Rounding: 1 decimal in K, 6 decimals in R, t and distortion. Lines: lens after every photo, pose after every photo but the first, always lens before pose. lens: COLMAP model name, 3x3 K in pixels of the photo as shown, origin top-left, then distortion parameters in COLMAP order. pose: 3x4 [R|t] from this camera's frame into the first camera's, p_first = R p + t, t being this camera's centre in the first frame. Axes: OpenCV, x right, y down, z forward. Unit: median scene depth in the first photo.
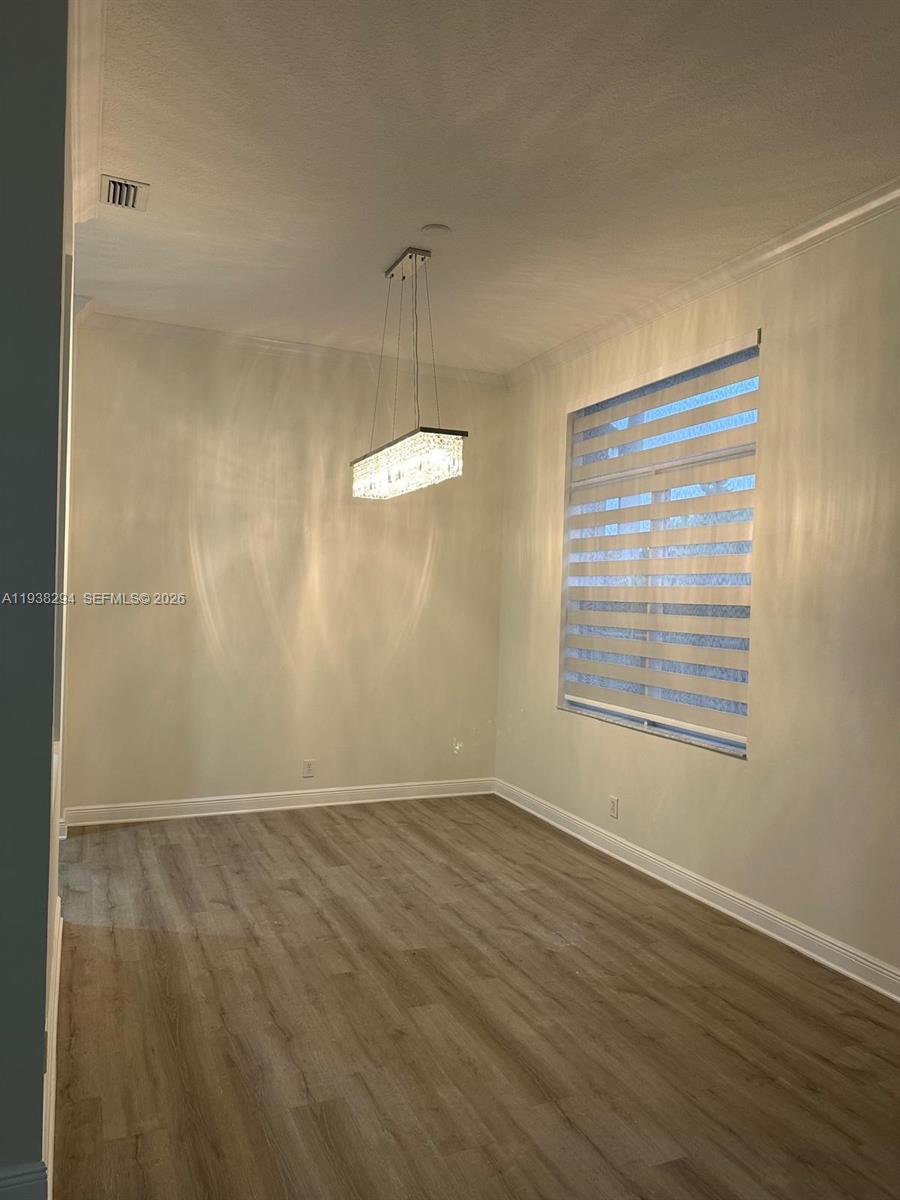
lens RADIAL K [[830.9, 0, 455.1], [0, 830.9, 589.7], [0, 0, 1]] dist [0.004577, -0.006634]
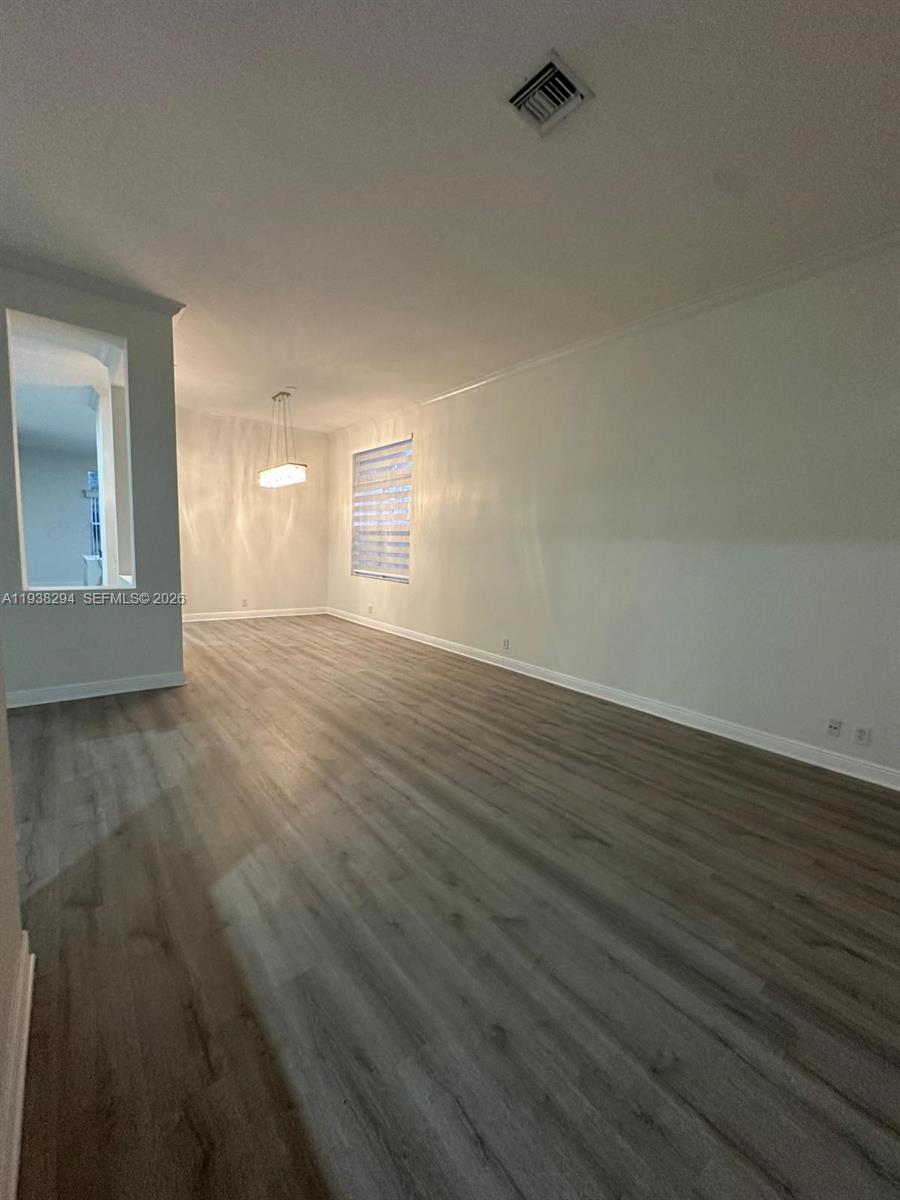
lens RADIAL K [[477.6, 0, 461.6], [0, 477.6, 593.4], [0, 0, 1]] dist [0.000834, 0.000175]
pose [[0.958528, -0.030495, 0.283361, 0.044078], [-0.004867, 0.992363, 0.123259, 0.025429], [-0.284956, -0.119526, 0.951059, -0.614929]]
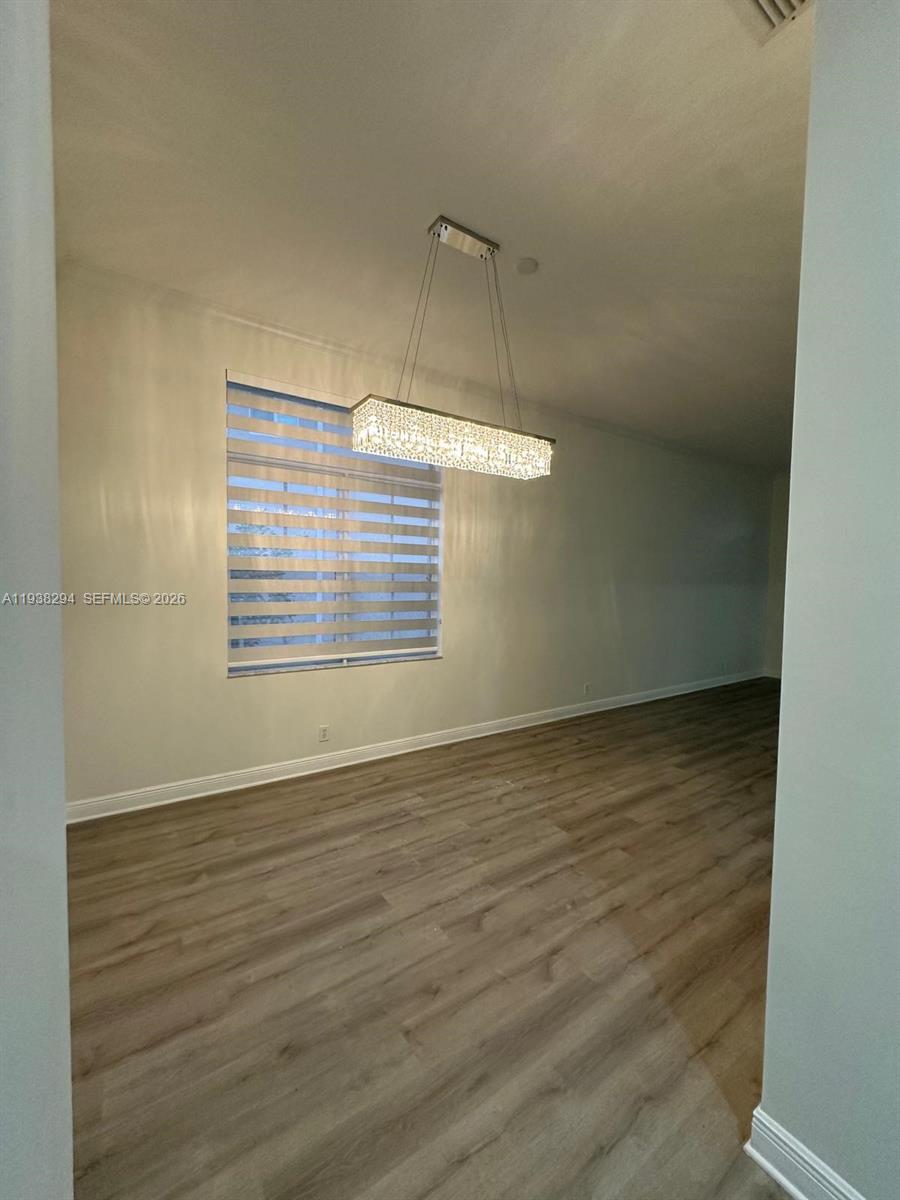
lens RADIAL K [[477.6, 0, 451.1], [0, 477.6, 605.0], [0, 0, 1]] dist [0.000834, 0.000175]
pose [[-0.160537, -0.091192, 0.982808, -0.612166], [-0.022432, 0.995803, 0.088734, -0.004149], [-0.986775, -0.007801, -0.161909, 1.050766]]
